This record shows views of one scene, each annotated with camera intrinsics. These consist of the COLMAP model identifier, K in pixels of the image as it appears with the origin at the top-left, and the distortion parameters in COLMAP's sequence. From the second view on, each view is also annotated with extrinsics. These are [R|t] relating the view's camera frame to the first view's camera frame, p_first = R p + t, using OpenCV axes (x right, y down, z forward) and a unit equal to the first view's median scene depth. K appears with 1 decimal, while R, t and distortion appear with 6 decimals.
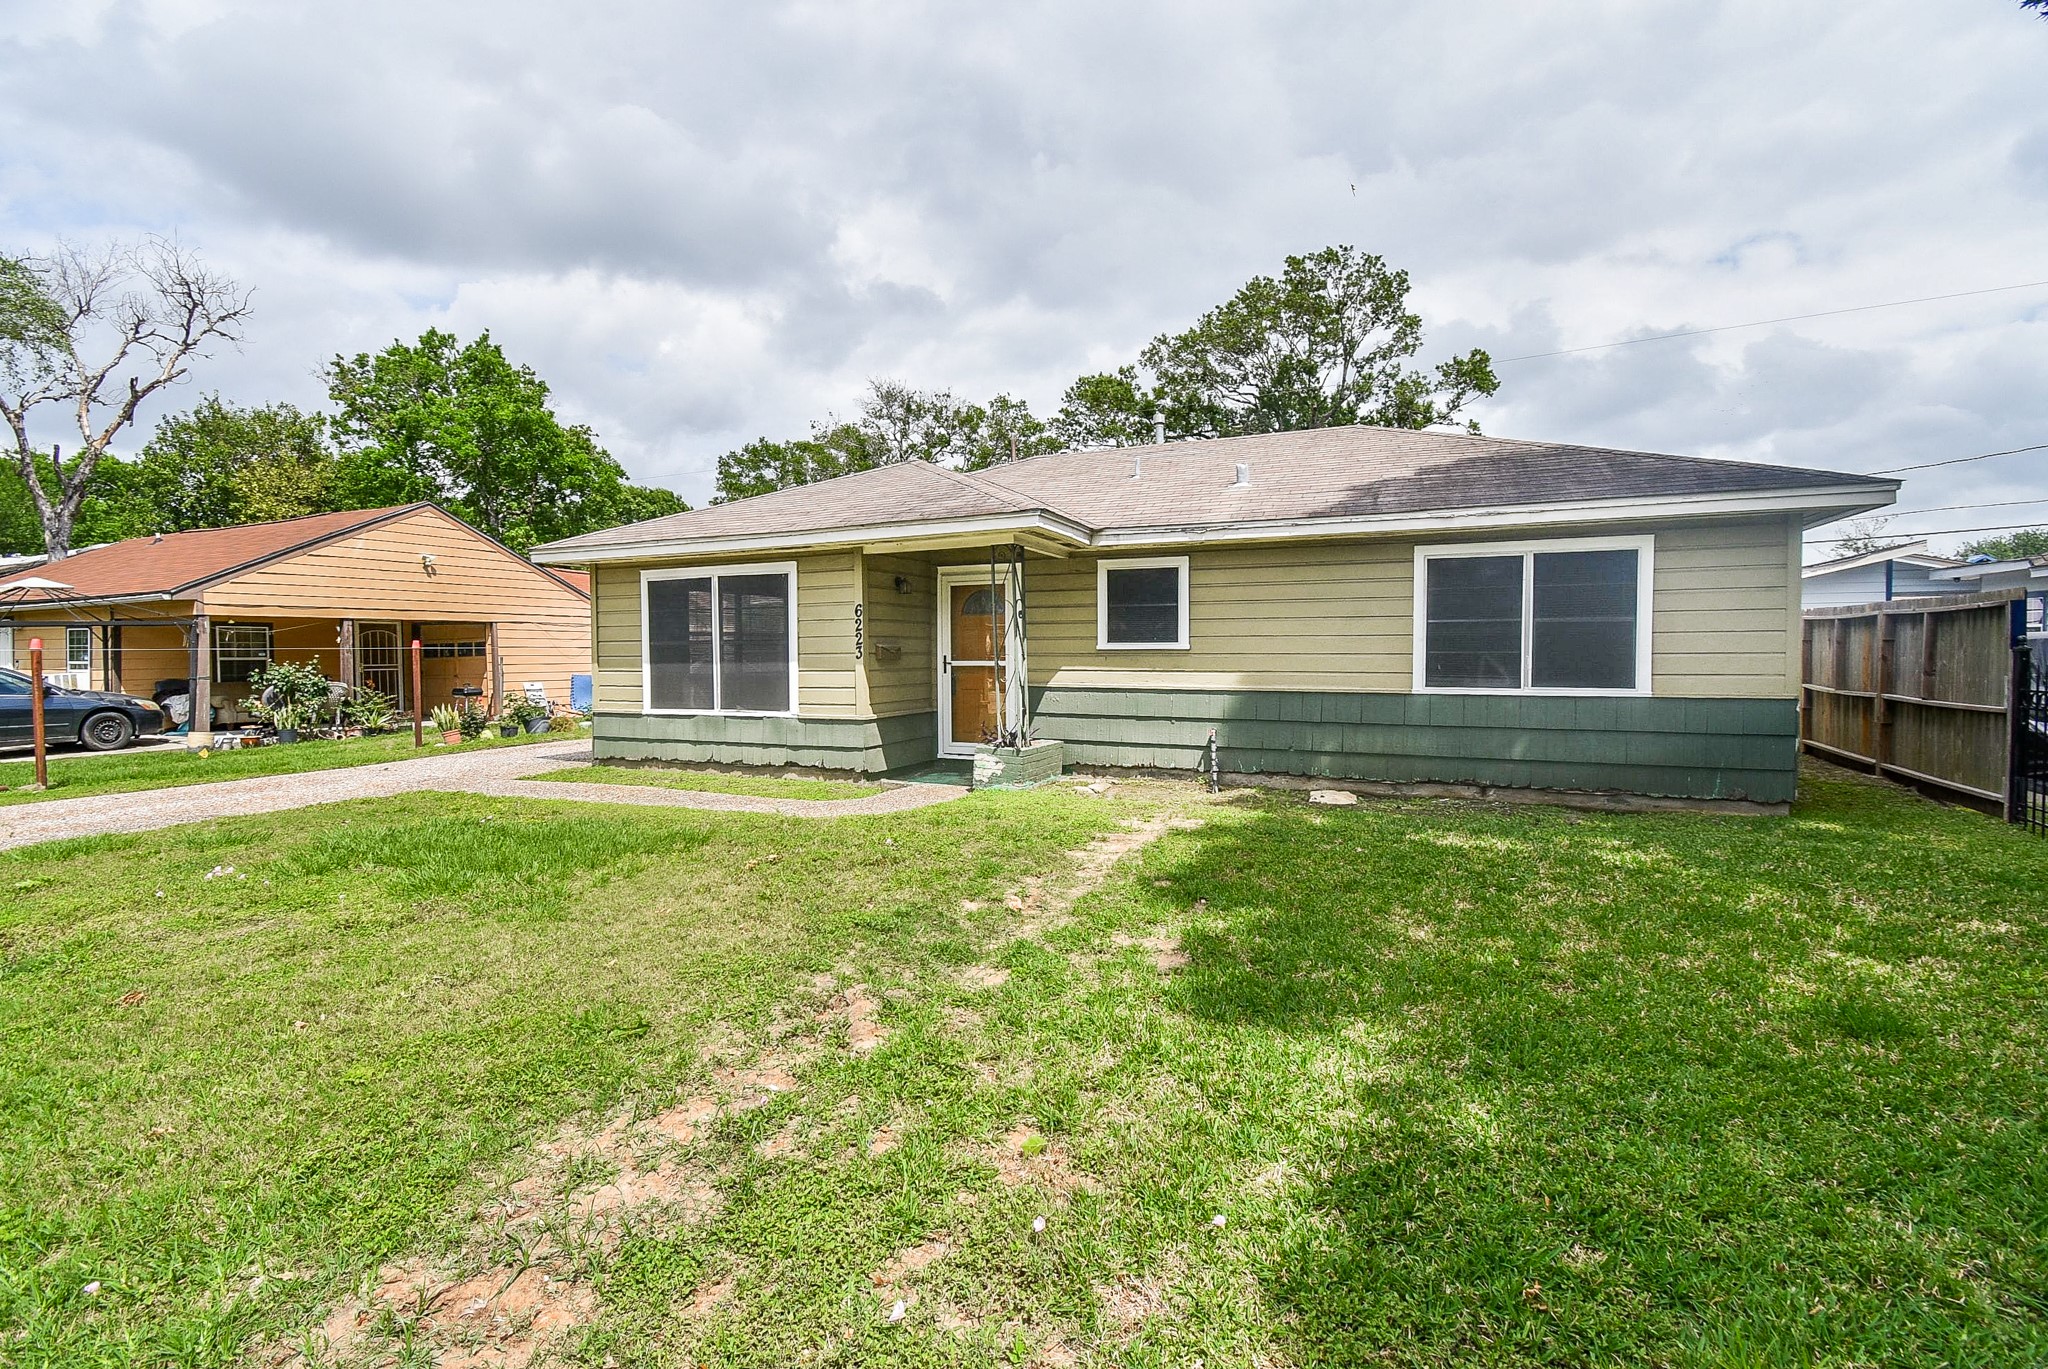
lens RADIAL K [[914.8, 0, 1032.8], [0, 914.8, 675.5], [0, 0, 1]] dist [0.026898, -0.027509]
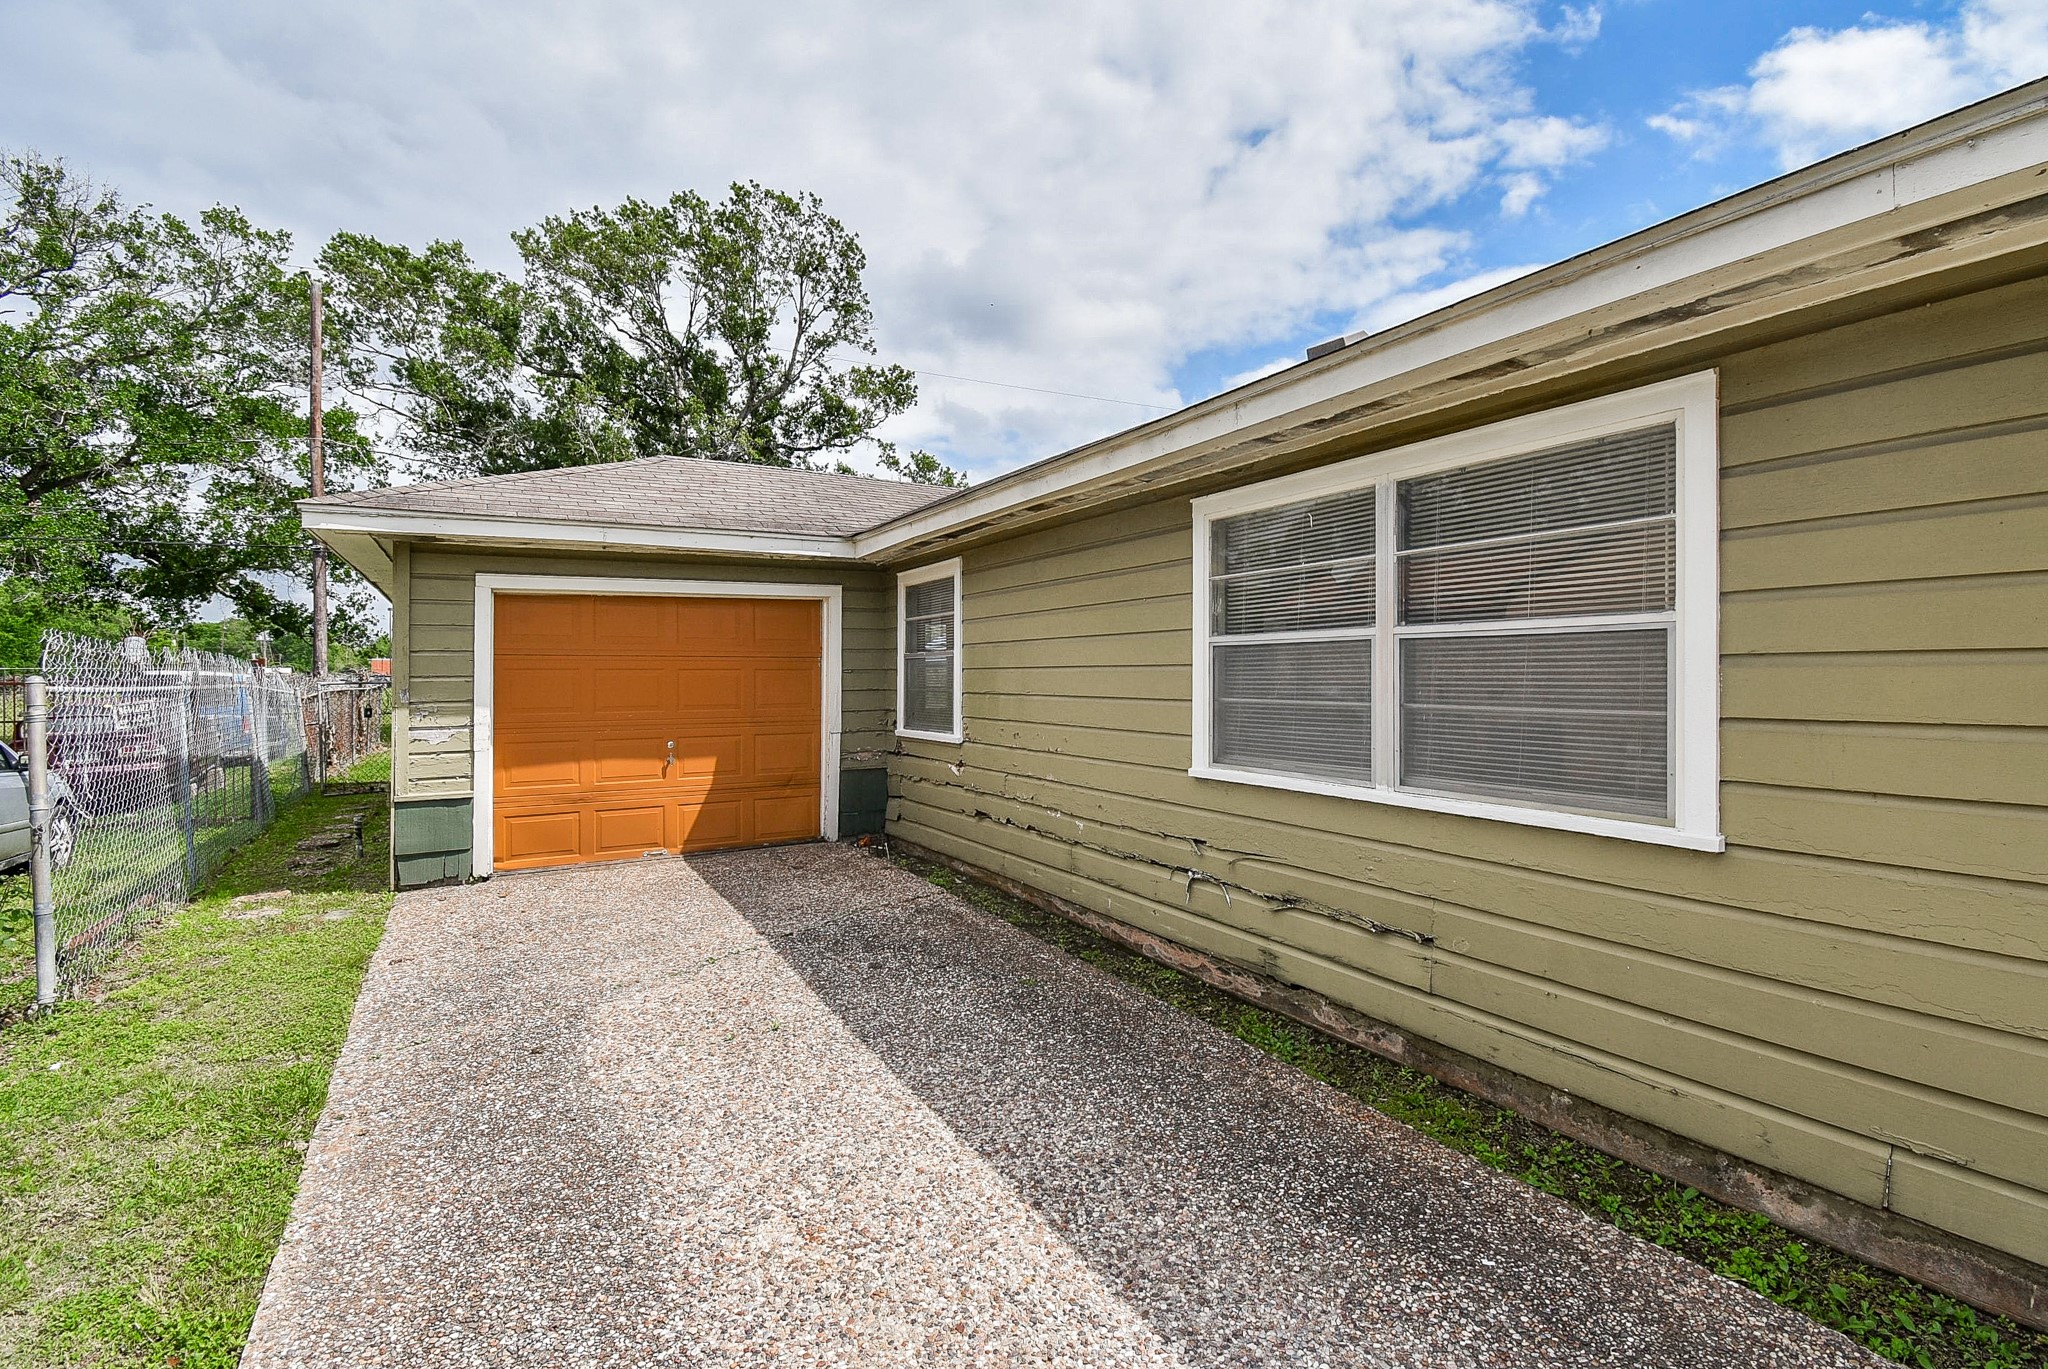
lens RADIAL K [[925.8, 0, 989.7], [0, 925.8, 664.3], [0, 0, 1]] dist [0.033022, -0.026446]
pose [[0.583569, 0.019208, 0.811836, -0.816991], [0.020160, 0.999069, -0.038130, -0.043157], [-0.811813, 0.038618, 0.582639, 1.337189]]
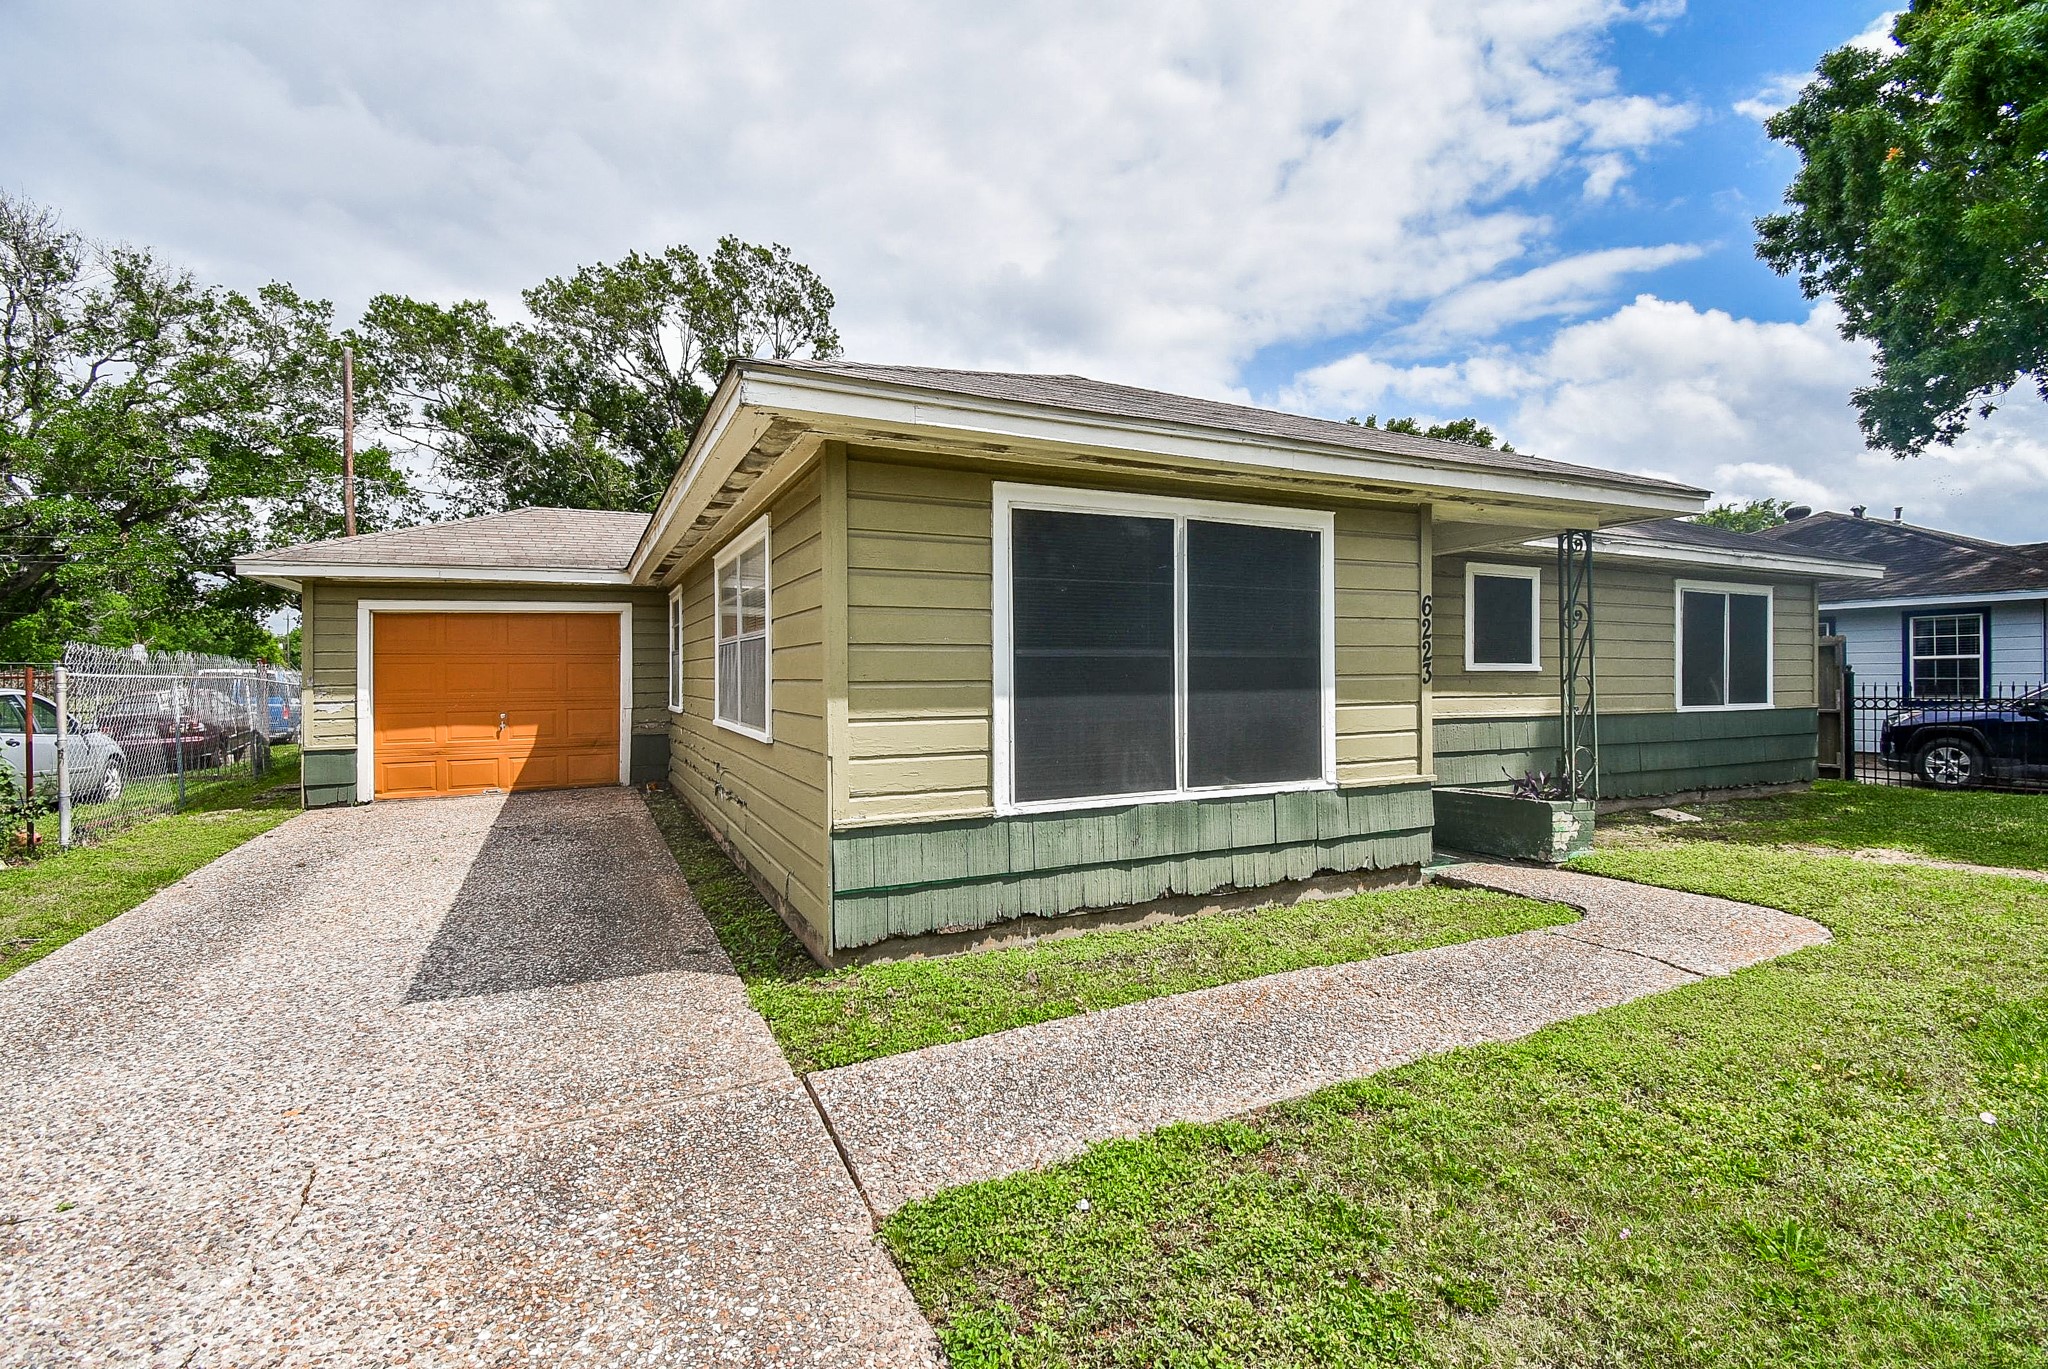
lens RADIAL K [[928.2, 0, 1023.5], [0, 928.2, 666.3], [0, 0, 1]] dist [0.029693, -0.028970]
pose [[0.627383, 0.011593, 0.778625, -0.823367], [0.025087, 0.999069, -0.035089, -0.013617], [-0.778307, 0.041547, 0.626508, 0.784143]]
